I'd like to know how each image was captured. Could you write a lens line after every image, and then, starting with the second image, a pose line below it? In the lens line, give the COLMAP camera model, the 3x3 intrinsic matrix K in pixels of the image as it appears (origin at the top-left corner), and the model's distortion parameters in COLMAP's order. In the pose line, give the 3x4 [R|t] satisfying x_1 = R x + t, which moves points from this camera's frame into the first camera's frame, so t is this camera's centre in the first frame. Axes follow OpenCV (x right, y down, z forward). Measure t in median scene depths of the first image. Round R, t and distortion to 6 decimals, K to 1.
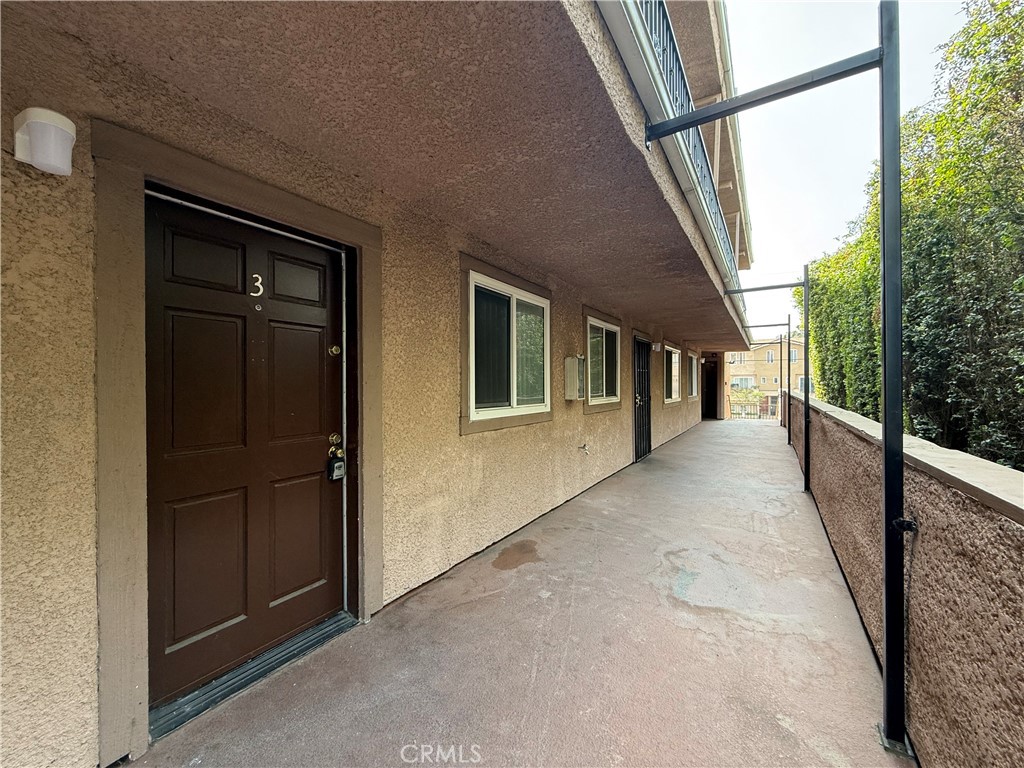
lens RADIAL K [[408.9, 0, 512.0], [0, 408.9, 384.0], [0, 0, 1]] dist [-0.000152, 0.000067]
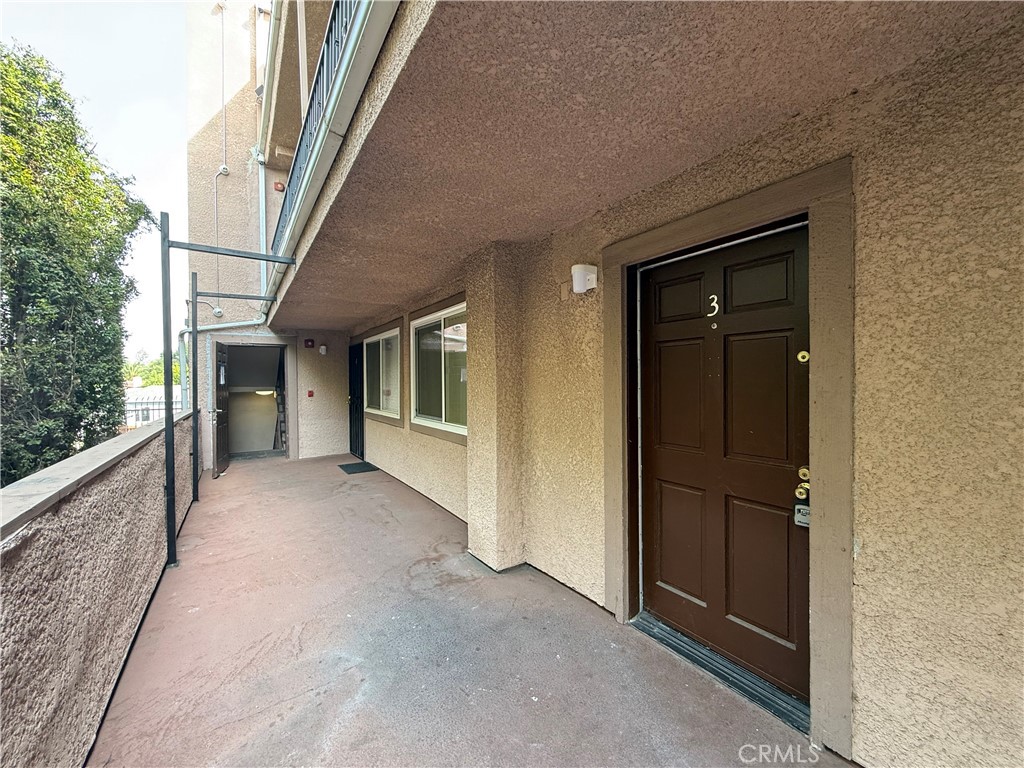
lens RADIAL K [[408.9, 0, 512.0], [0, 408.9, 384.0], [0, 0, 1]] dist [-0.000152, 0.000067]
pose [[-0.407028, 0.015299, -0.913287, 0.479954], [0.011295, 0.999868, 0.011716, -0.047145], [0.913346, -0.005547, -0.407147, 0.813459]]
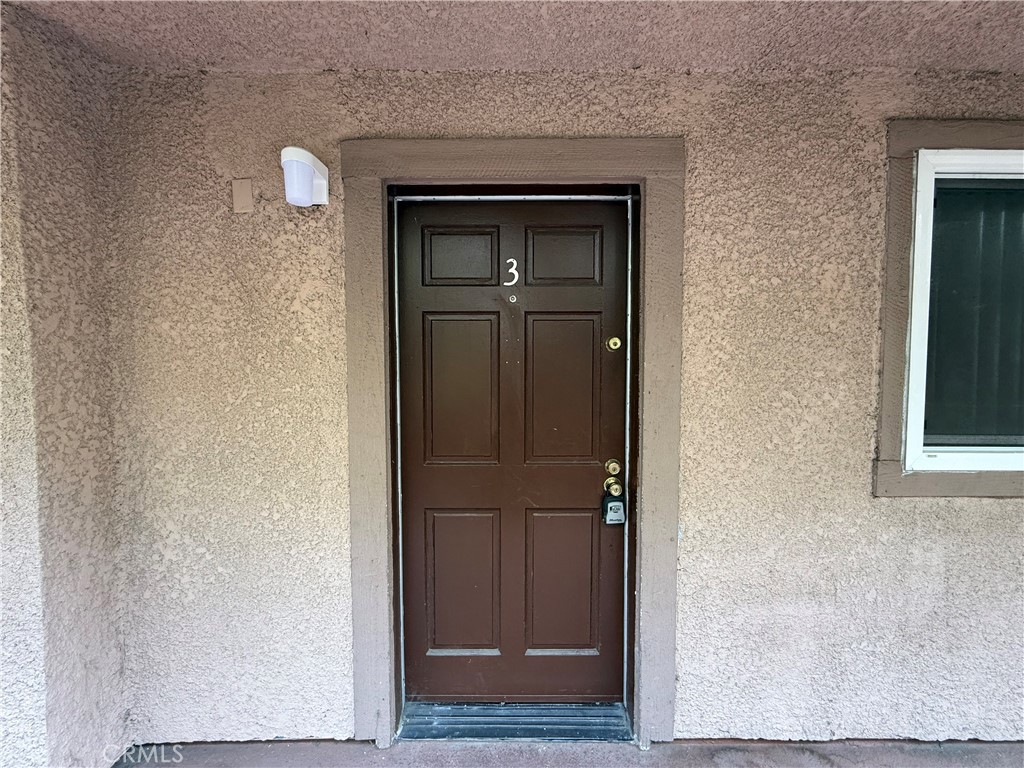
lens RADIAL K [[408.9, 0, 512.0], [0, 408.9, 384.0], [0, 0, 1]] dist [-0.000152, 0.000067]
pose [[0.531902, 0.041529, -0.845787, 0.073158], [-0.000623, 0.998816, 0.048651, -0.047012], [0.846806, -0.025350, 0.531298, 0.473644]]
